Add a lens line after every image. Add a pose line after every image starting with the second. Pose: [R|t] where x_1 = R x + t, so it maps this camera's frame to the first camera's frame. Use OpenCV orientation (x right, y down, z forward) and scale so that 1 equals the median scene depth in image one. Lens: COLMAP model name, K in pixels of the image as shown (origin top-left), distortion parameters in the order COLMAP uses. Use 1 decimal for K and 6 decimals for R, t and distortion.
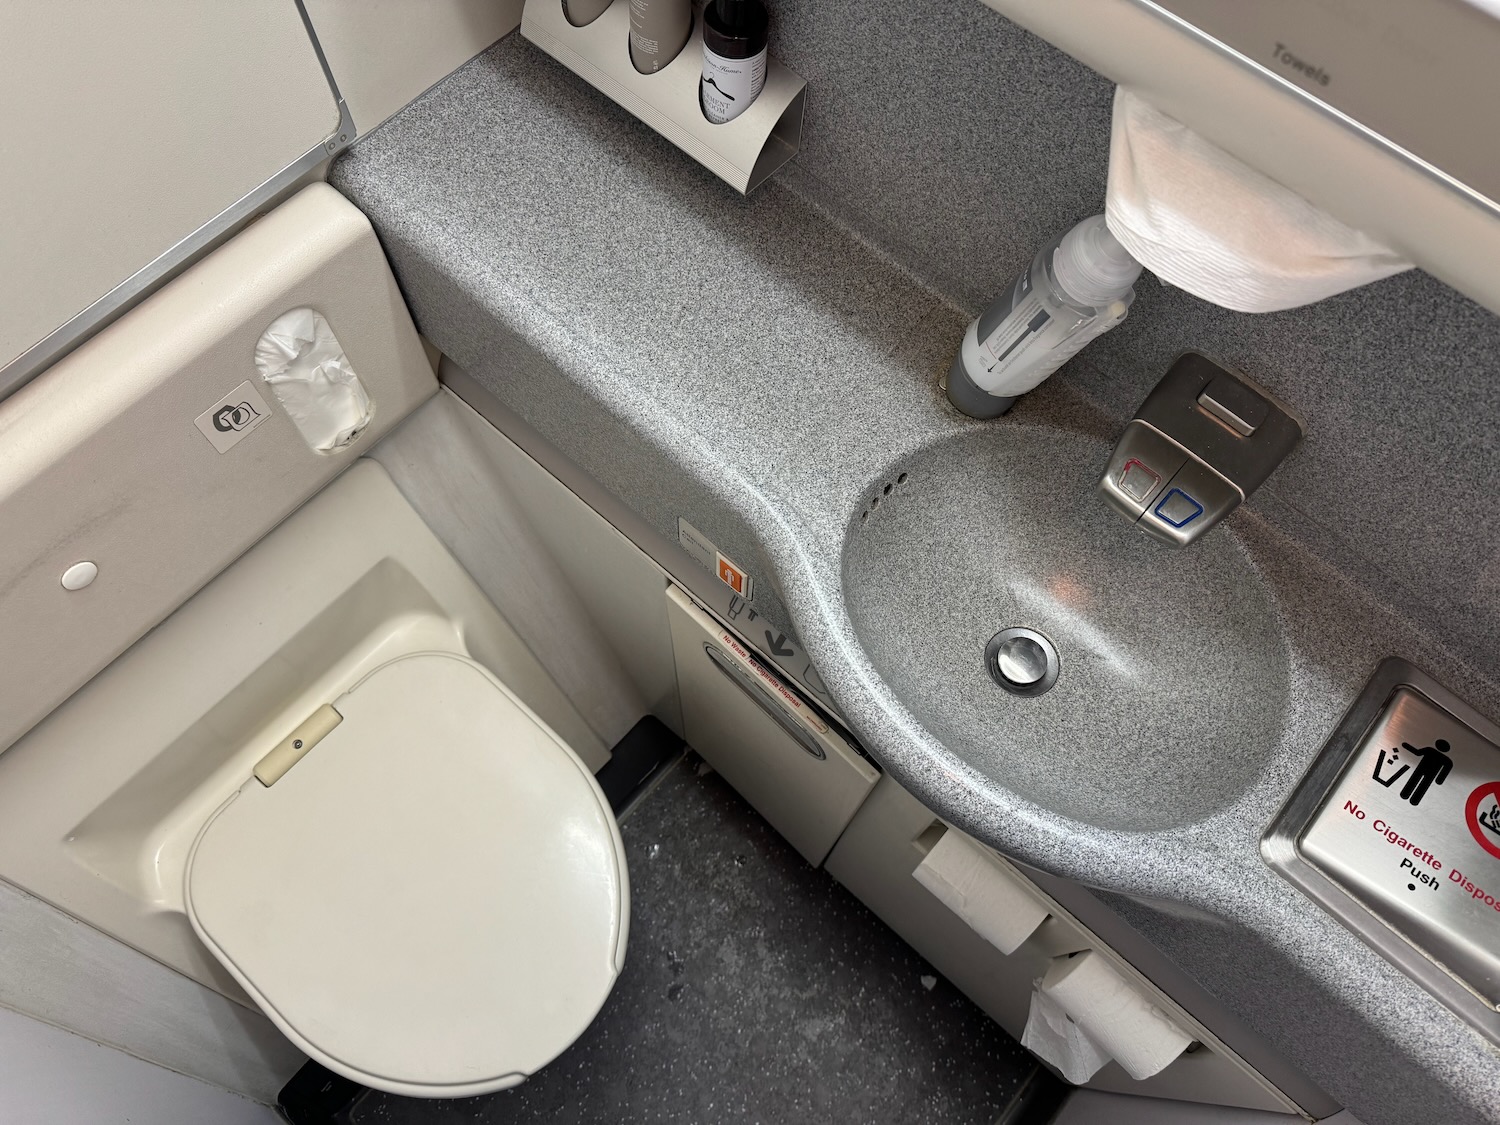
lens RADIAL K [[1095.3, 0, 752.8], [0, 1095.3, 633.0], [0, 0, 1]] dist [0.057514, -0.084435]
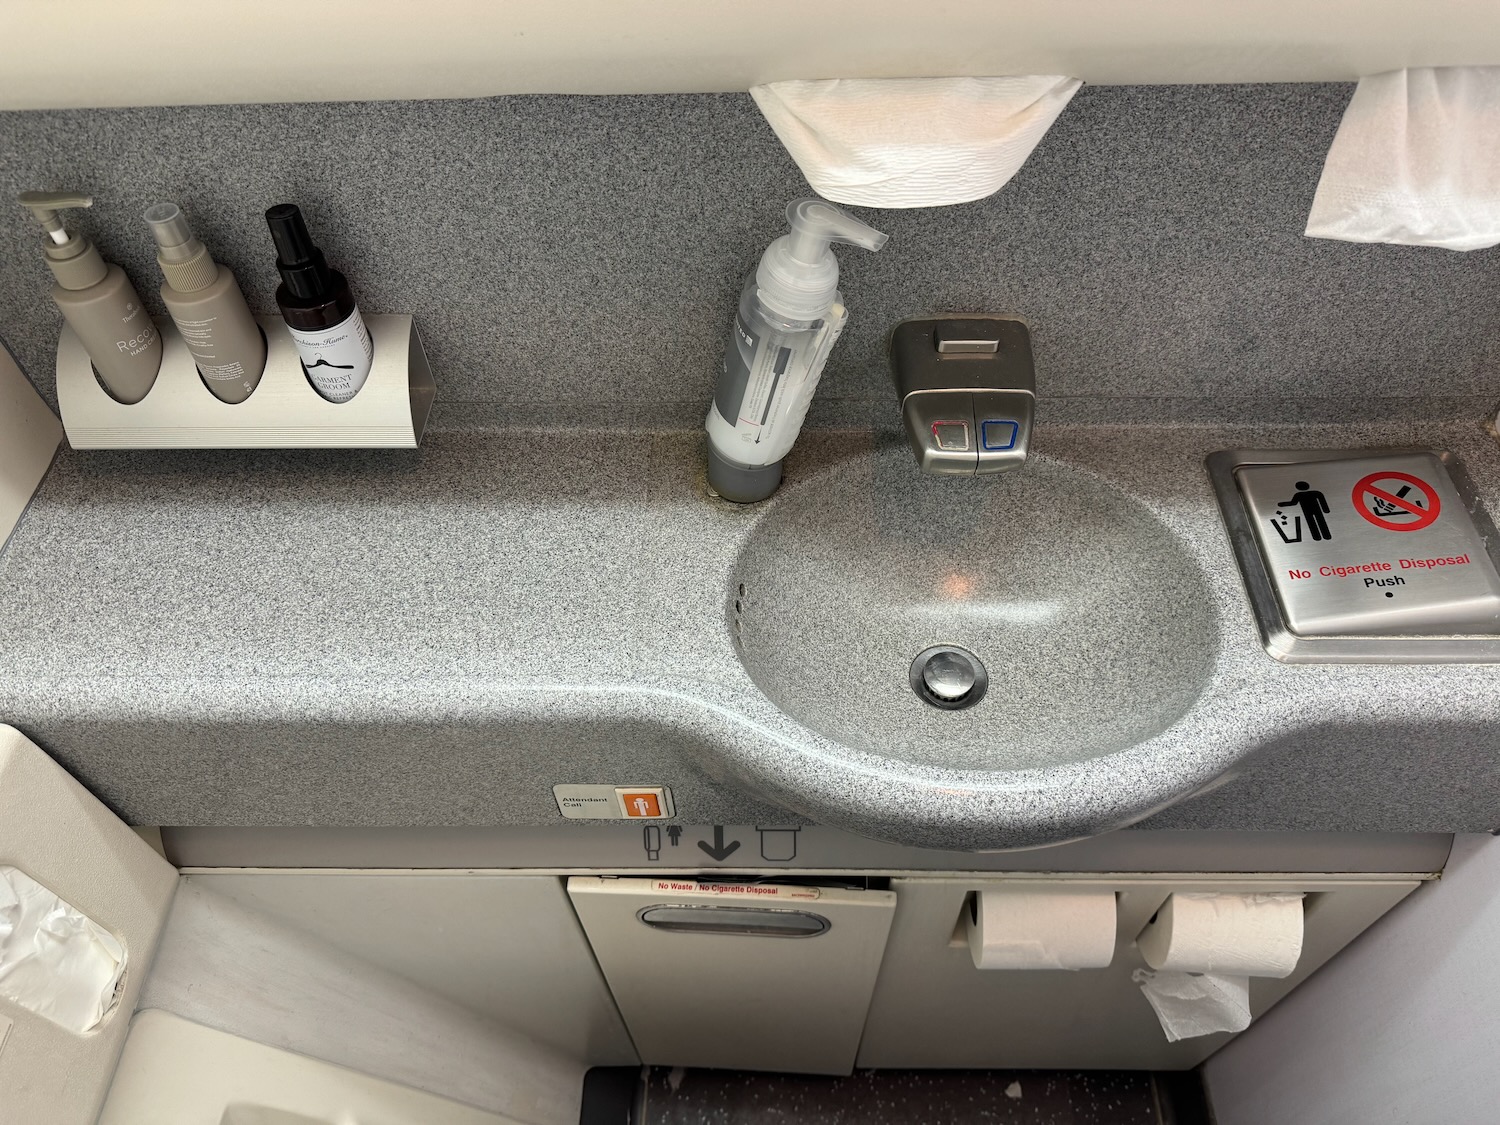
lens RADIAL K [[1094.9, 0, 745.5], [0, 1094.9, 644.8], [0, 0, 1]] dist [0.004893, -0.006347]
pose [[0.748055, -0.558812, 0.357971, -0.224335], [0.630766, 0.766356, -0.121793, 0.008414], [-0.206274, 0.316904, 0.925755, 0.164907]]
